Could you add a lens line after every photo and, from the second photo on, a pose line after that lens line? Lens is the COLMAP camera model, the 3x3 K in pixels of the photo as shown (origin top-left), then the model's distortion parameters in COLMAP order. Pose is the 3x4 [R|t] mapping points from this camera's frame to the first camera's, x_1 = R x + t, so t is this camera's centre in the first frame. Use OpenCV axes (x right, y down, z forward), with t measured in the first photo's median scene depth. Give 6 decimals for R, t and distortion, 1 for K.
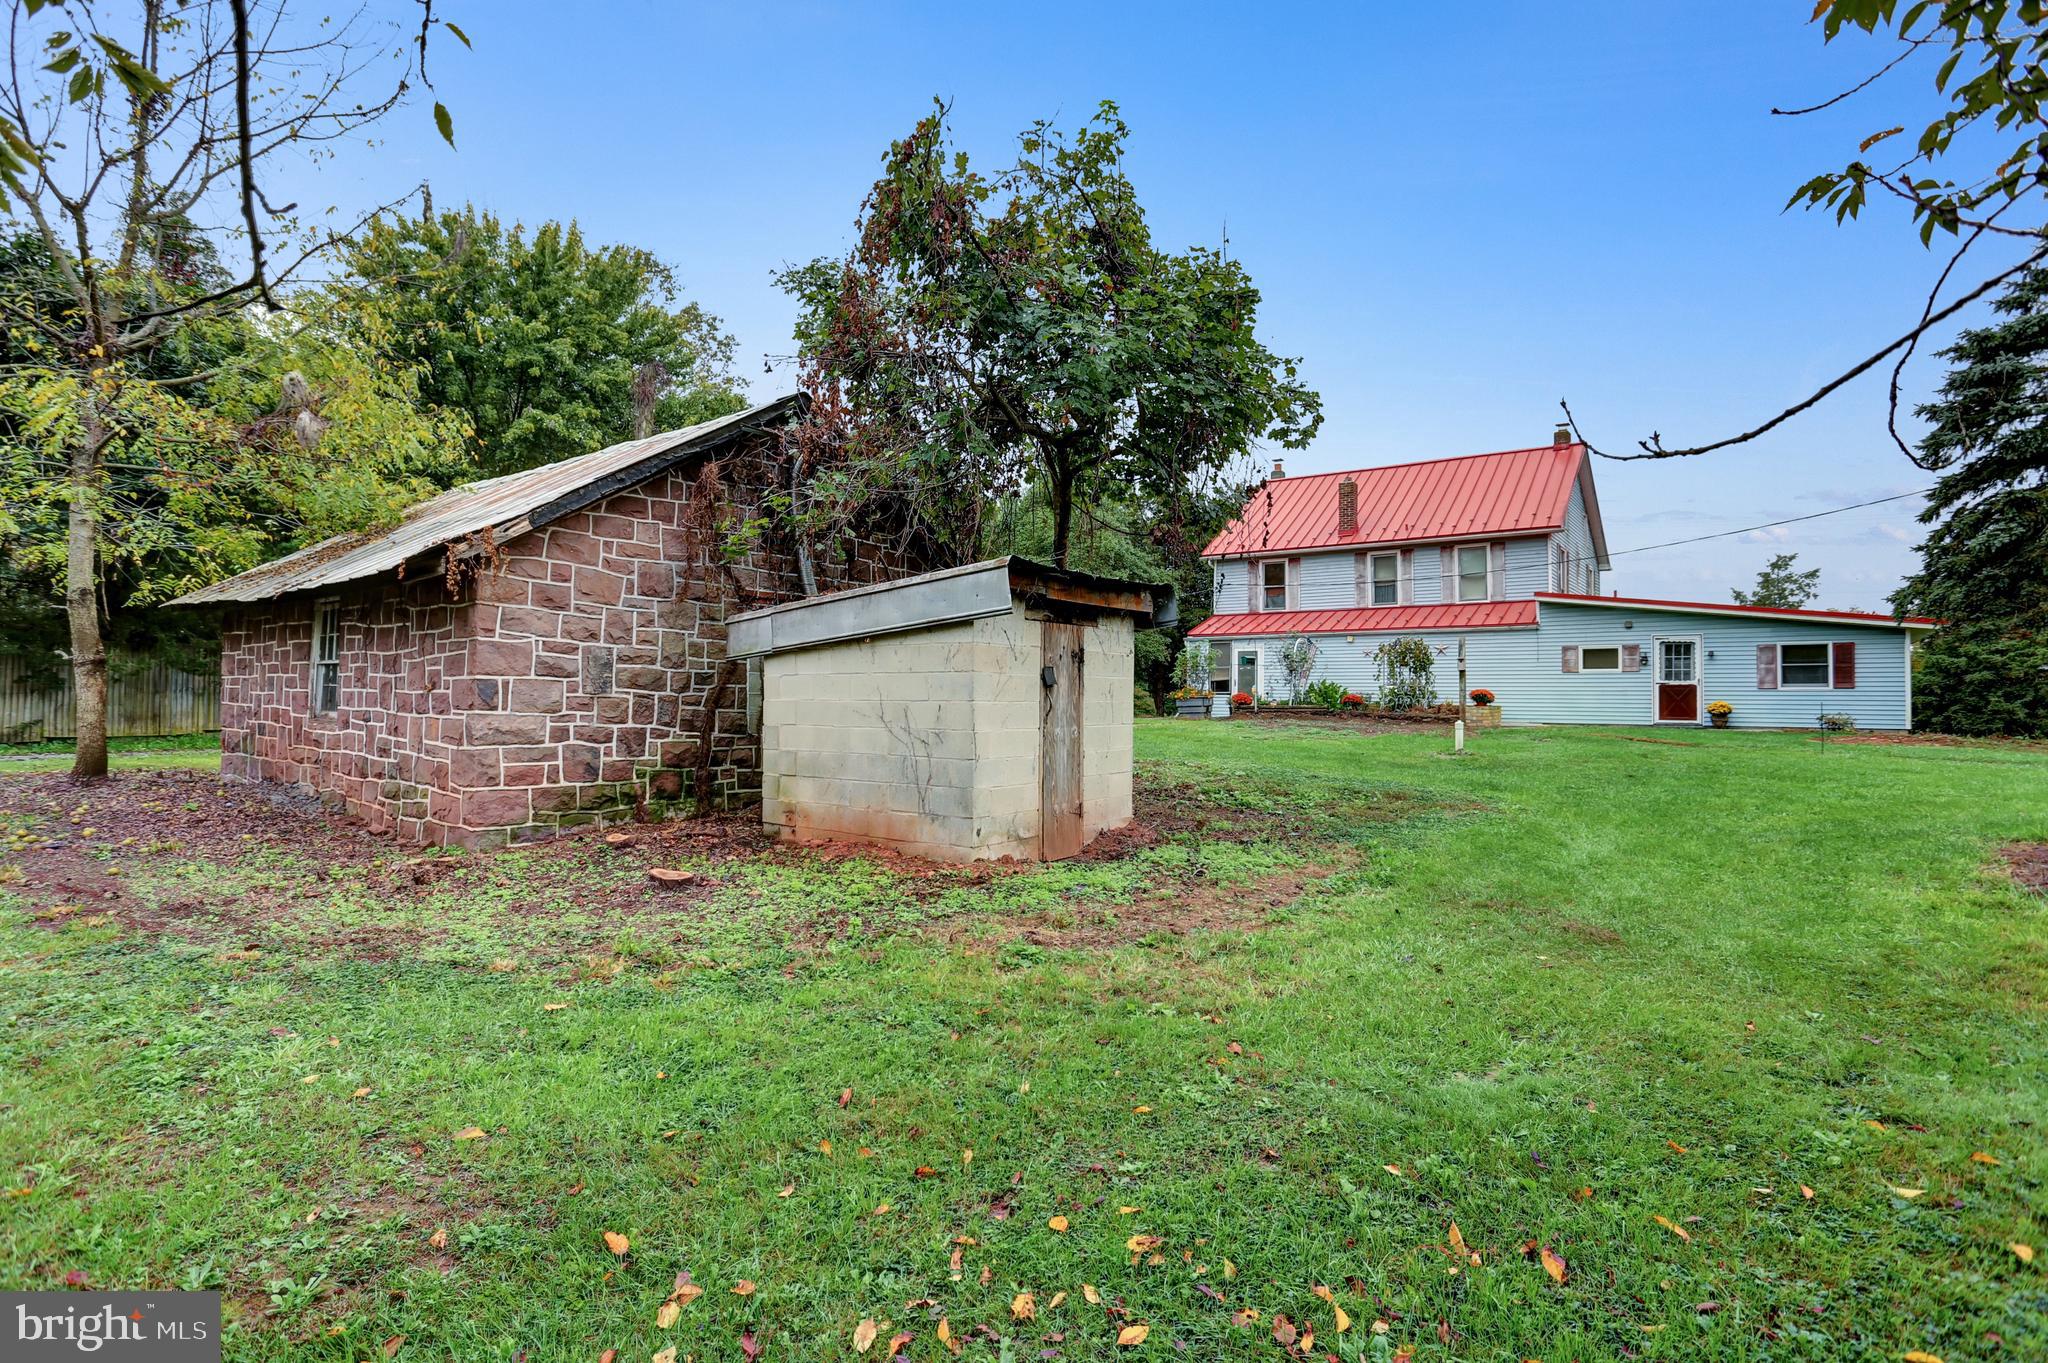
lens RADIAL K [[1039.1, 0, 1024.0], [0, 1039.1, 681.5], [0, 0, 1]] dist [-0.069027, 0.043475]
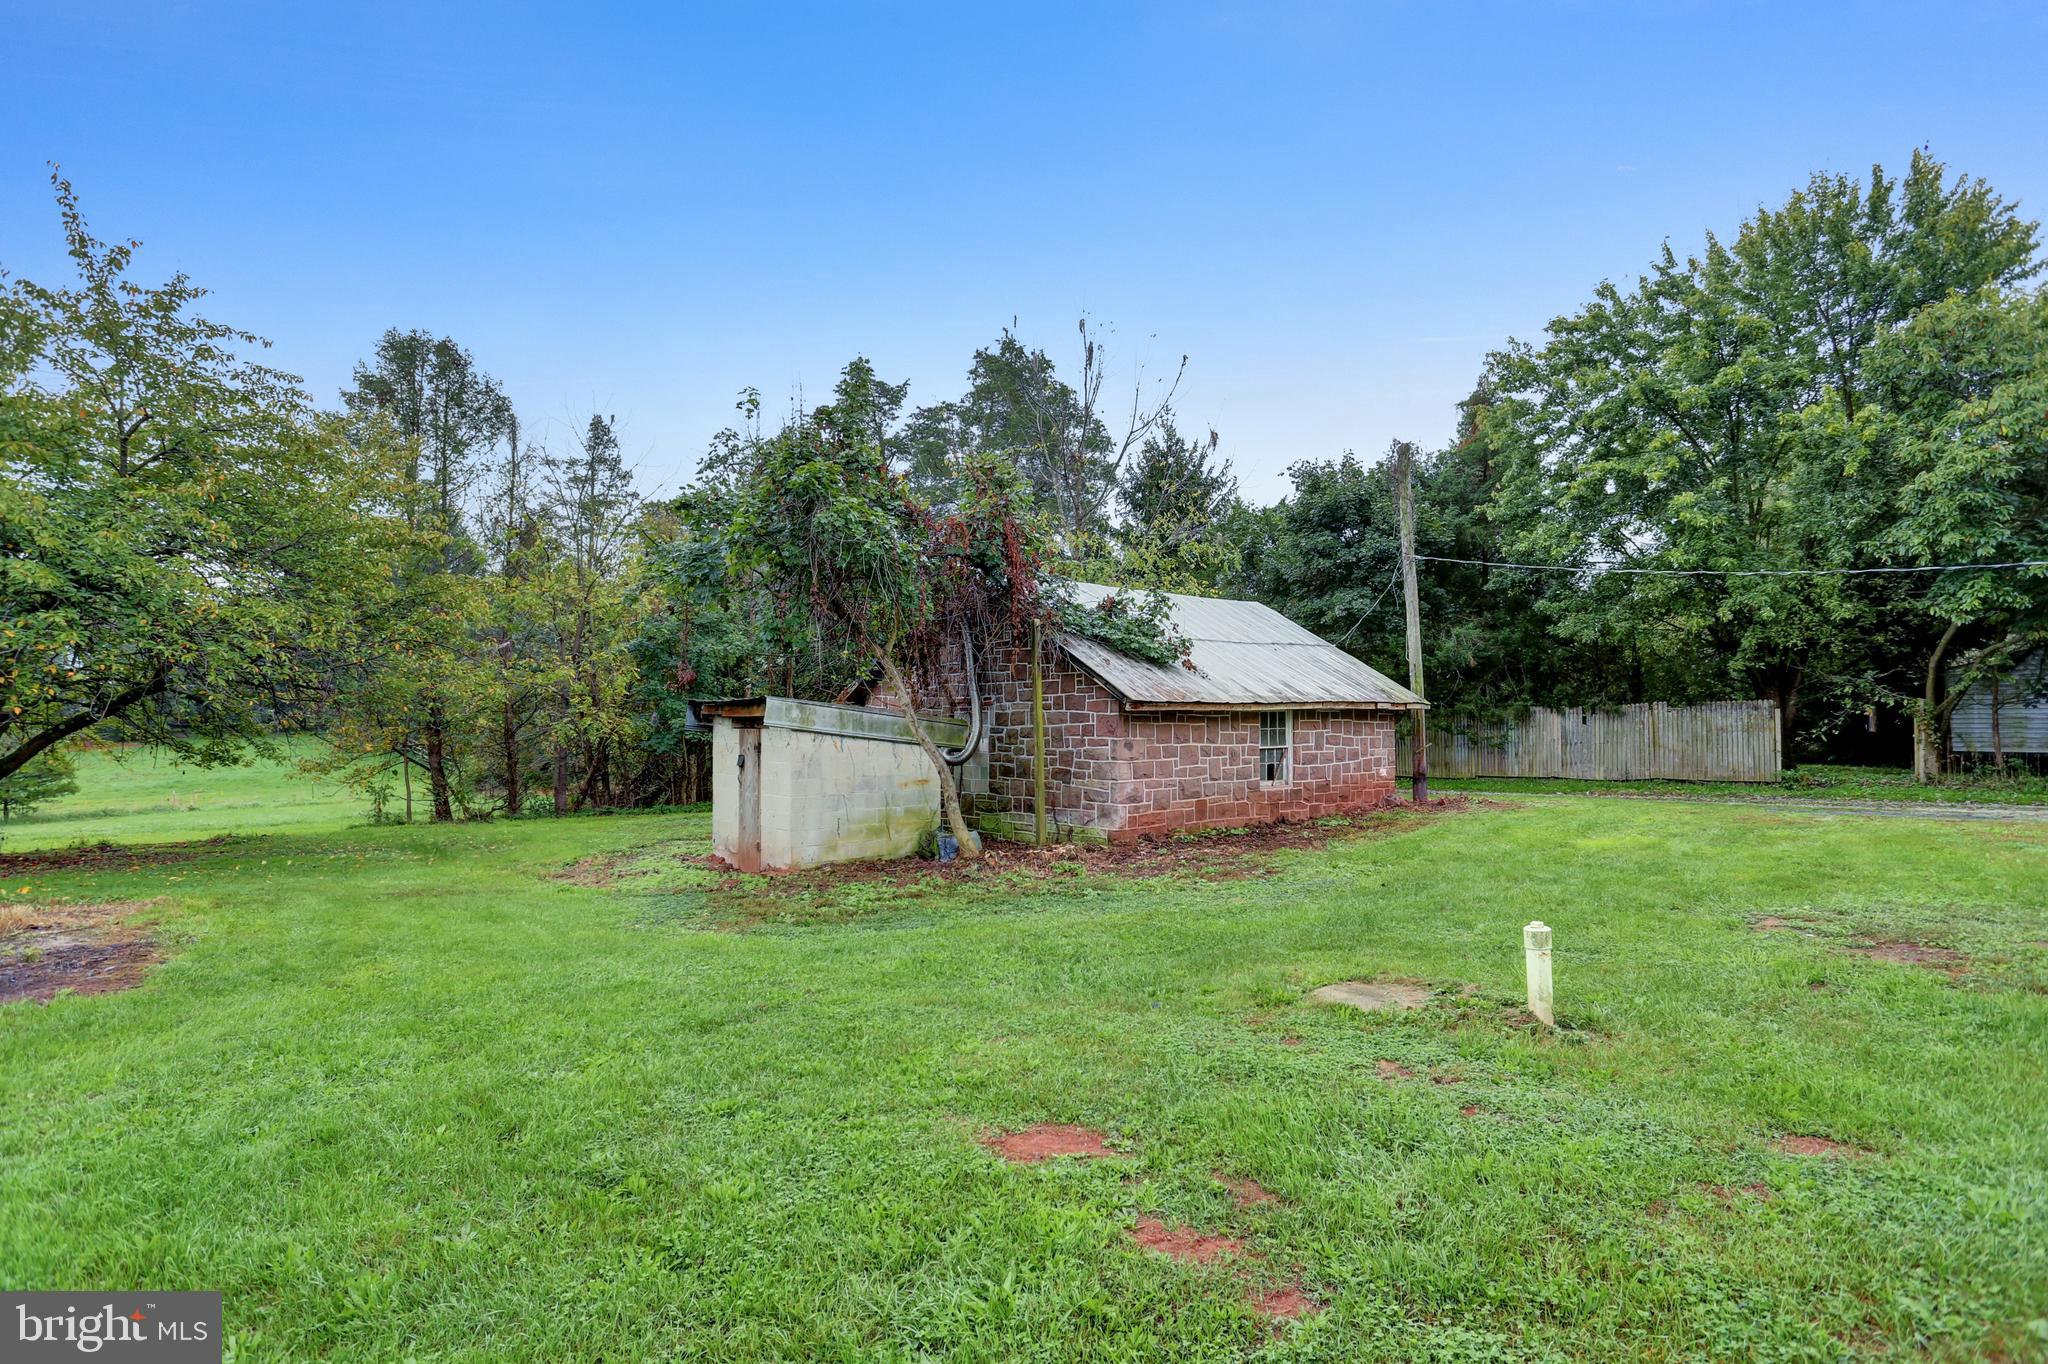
lens RADIAL K [[1029.6, 0, 1025.2], [0, 1029.6, 670.1], [0, 0, 1]] dist [-0.074224, 0.041868]
pose [[-0.225809, -0.053217, -0.972717, 0.470112], [0.012457, 0.998267, -0.057507, -0.015925], [0.974092, -0.025103, -0.224755, 0.552189]]
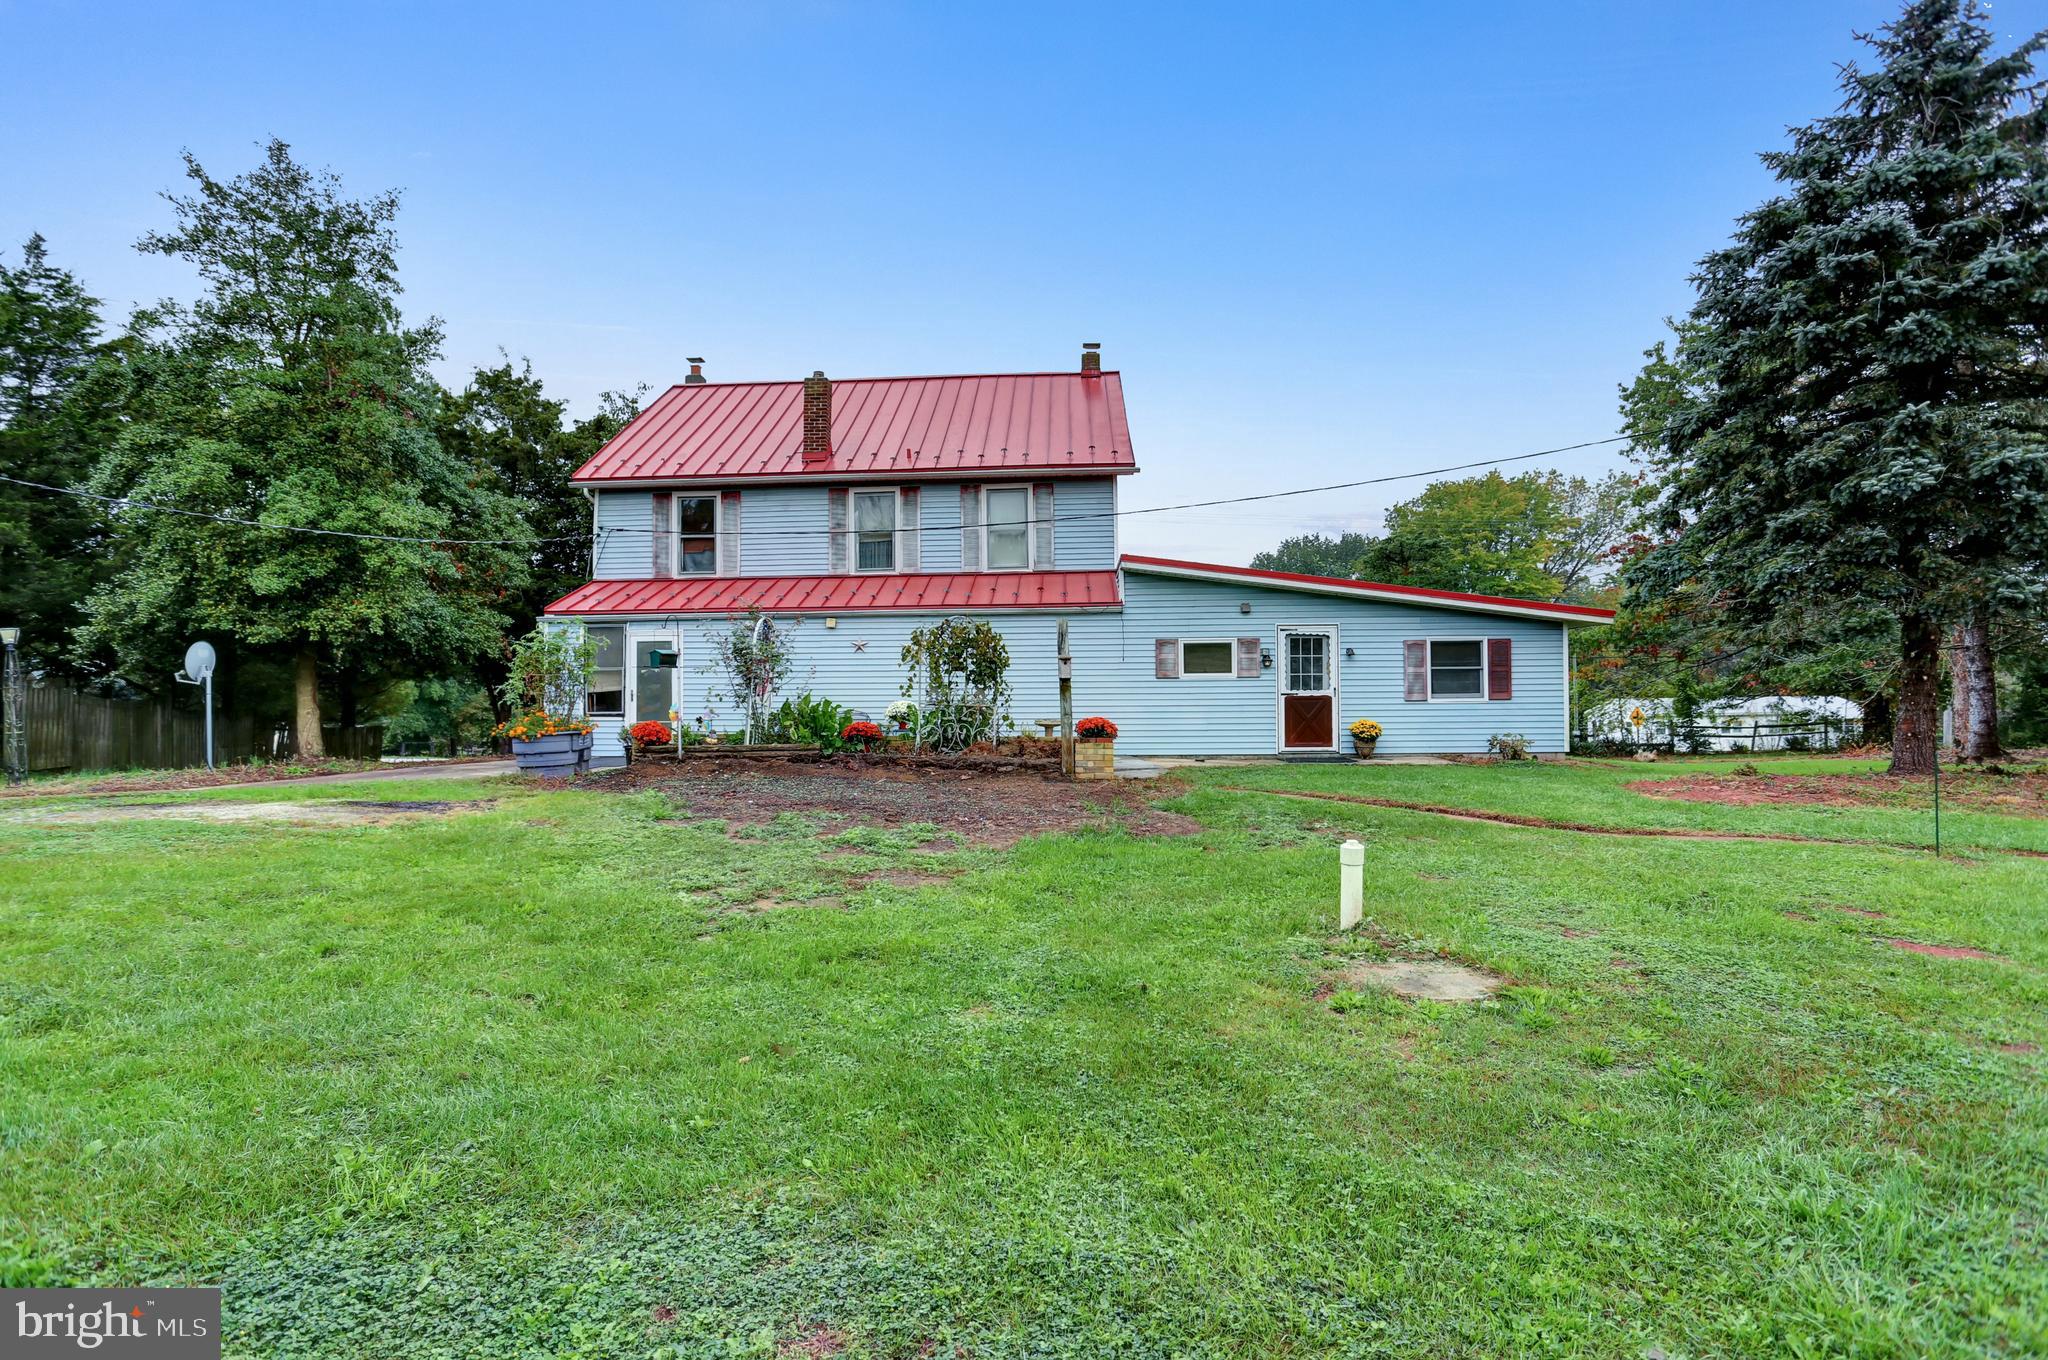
lens RADIAL K [[1029.6, 0, 1025.2], [0, 1029.6, 668.1], [0, 0, 1]] dist [-0.074224, 0.041868]
pose [[0.834232, -0.001268, 0.551413, 0.084082], [0.004286, 0.999982, -0.004184, -0.012335], [-0.551397, 0.005853, 0.834222, 0.464465]]
